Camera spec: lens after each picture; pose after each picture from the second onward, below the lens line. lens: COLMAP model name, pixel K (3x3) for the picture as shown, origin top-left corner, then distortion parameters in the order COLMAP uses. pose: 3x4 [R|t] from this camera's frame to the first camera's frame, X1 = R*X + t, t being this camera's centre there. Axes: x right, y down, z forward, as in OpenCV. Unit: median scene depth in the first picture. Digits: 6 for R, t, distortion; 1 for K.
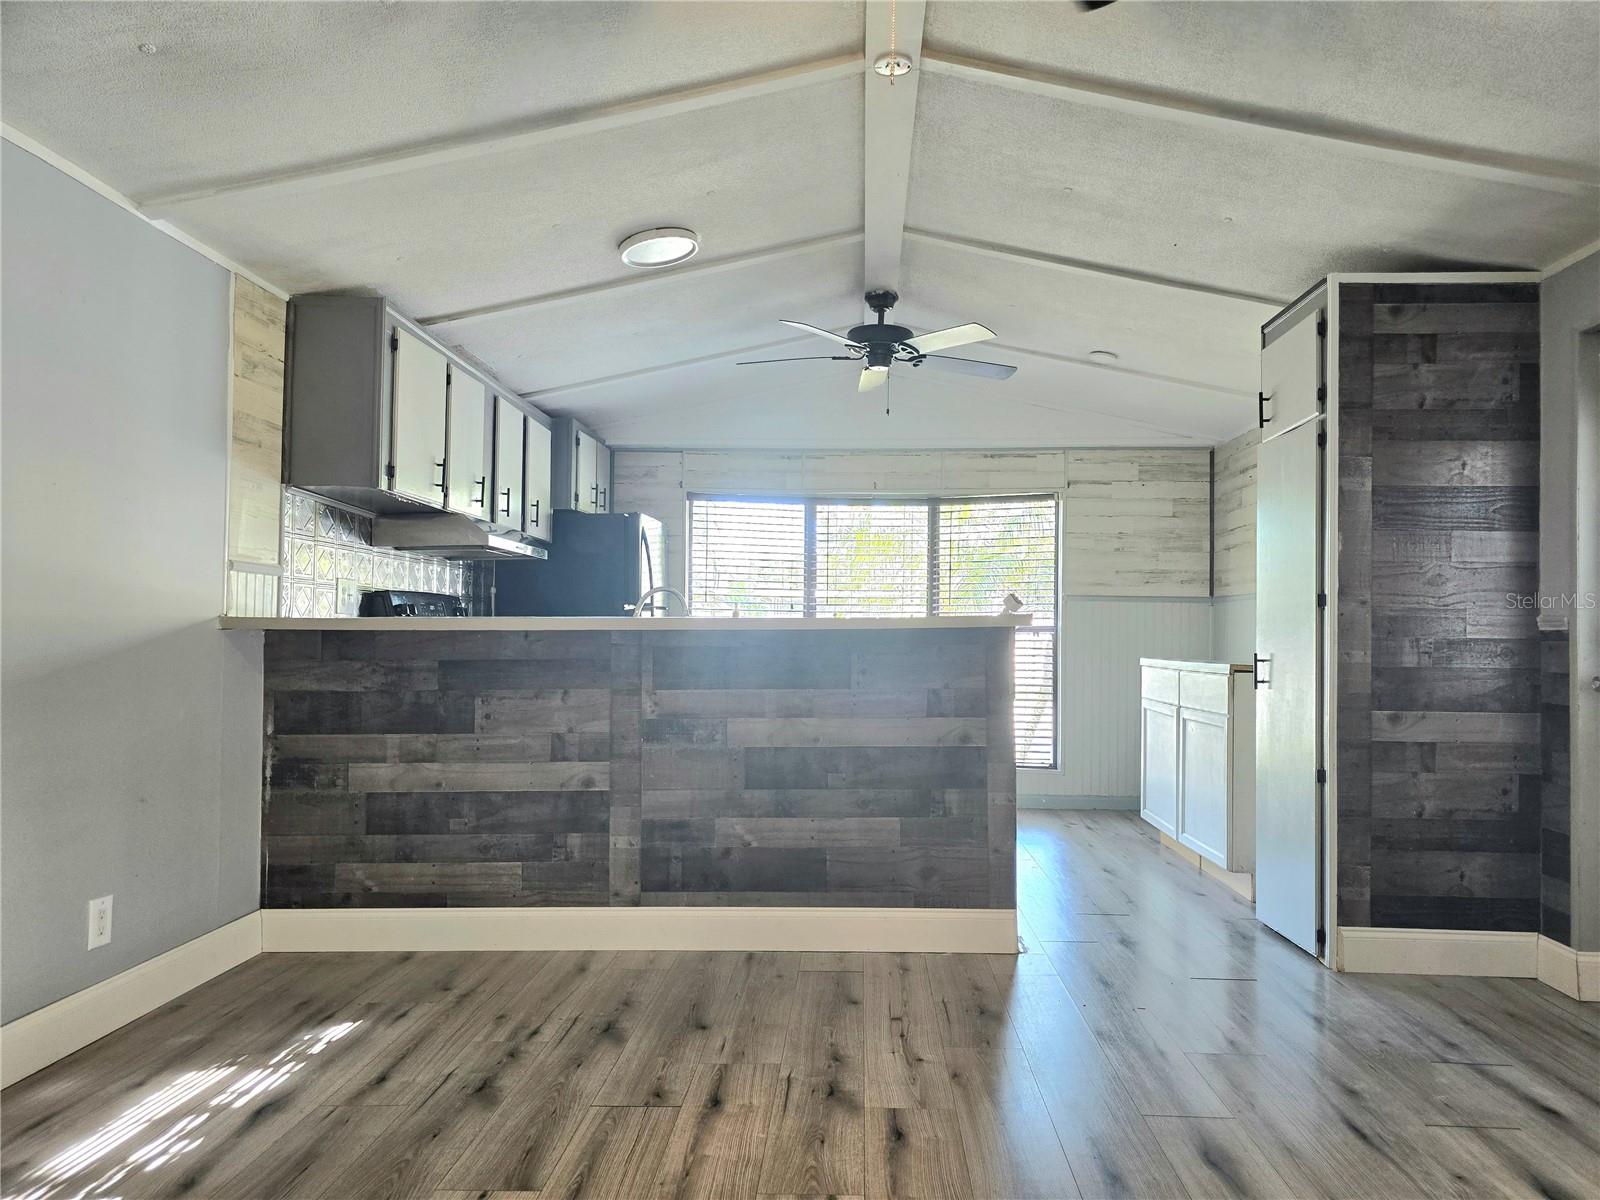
lens RADIAL K [[1074.7, 0, 806.4], [0, 1074.7, 605.0], [0, 0, 1]] dist [0.054000, -0.023761]
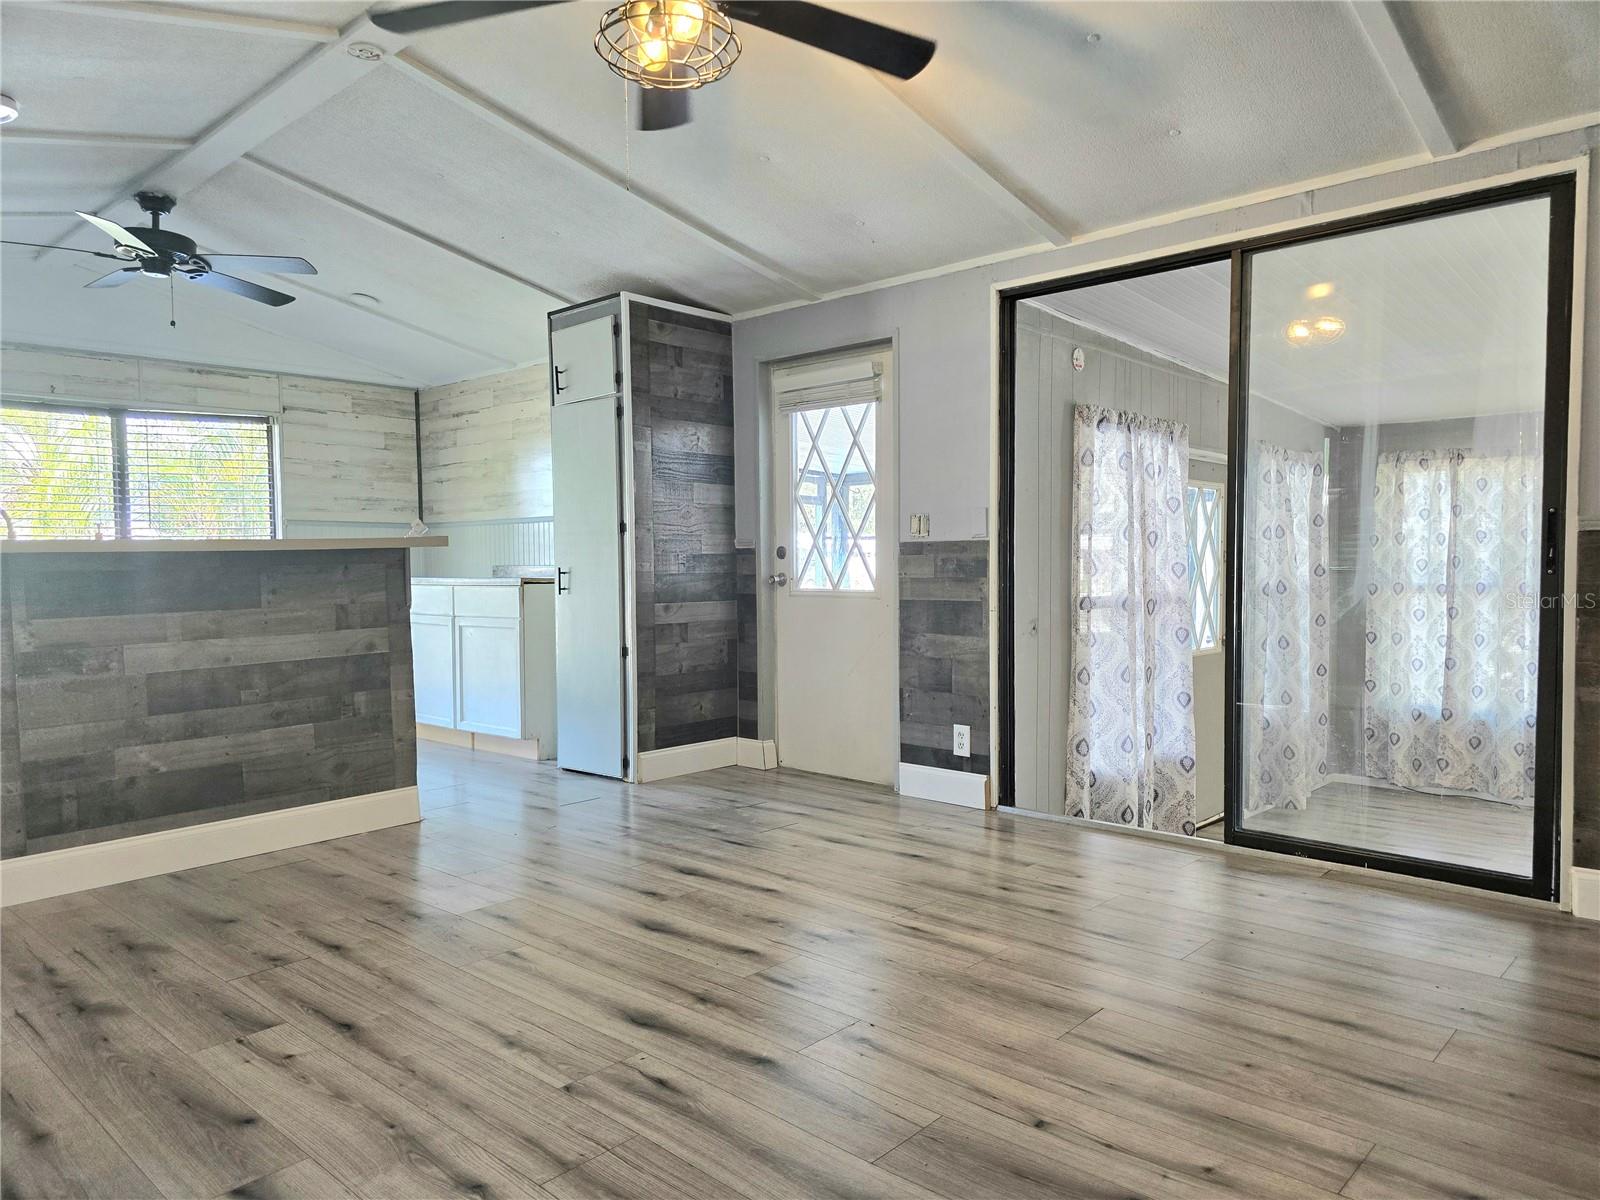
lens RADIAL K [[1074.7, 0, 811.3], [0, 1074.7, 602.3], [0, 0, 1]] dist [0.054000, -0.023761]
pose [[0.661567, -0.044227, 0.748581, -0.400361], [-0.005041, 0.997974, 0.063416, 0.002213], [-0.749869, -0.045728, 0.660004, -0.103504]]
